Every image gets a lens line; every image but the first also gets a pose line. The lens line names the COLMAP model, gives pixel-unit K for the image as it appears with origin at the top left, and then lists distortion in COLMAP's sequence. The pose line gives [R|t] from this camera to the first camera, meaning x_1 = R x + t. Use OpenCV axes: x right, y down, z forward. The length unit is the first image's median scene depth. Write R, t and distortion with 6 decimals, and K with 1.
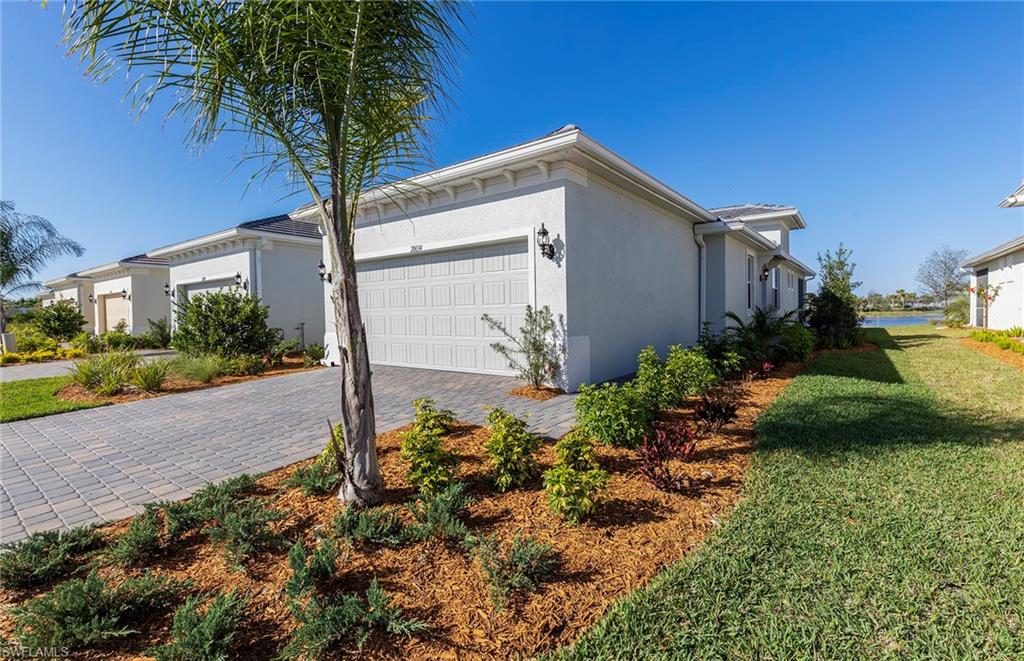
lens RADIAL K [[466.6, 0, 517.4], [0, 466.6, 327.8], [0, 0, 1]] dist [0.012567, -0.000029]
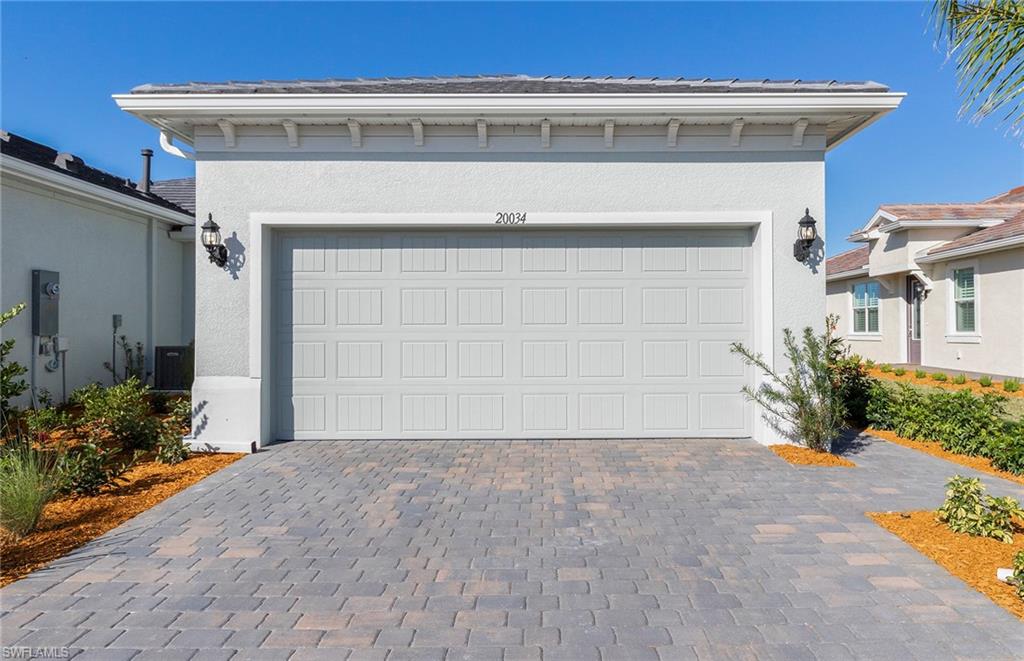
lens RADIAL K [[593.3, 0, 513.7], [0, 593.3, 353.3], [0, 0, 1]] dist [-0.068360, 0.000130]
pose [[0.806112, 0.001570, 0.591761, -0.495667], [0.011628, 0.999761, -0.018493, 0.000737], [-0.591649, 0.021788, 0.805901, 0.354143]]
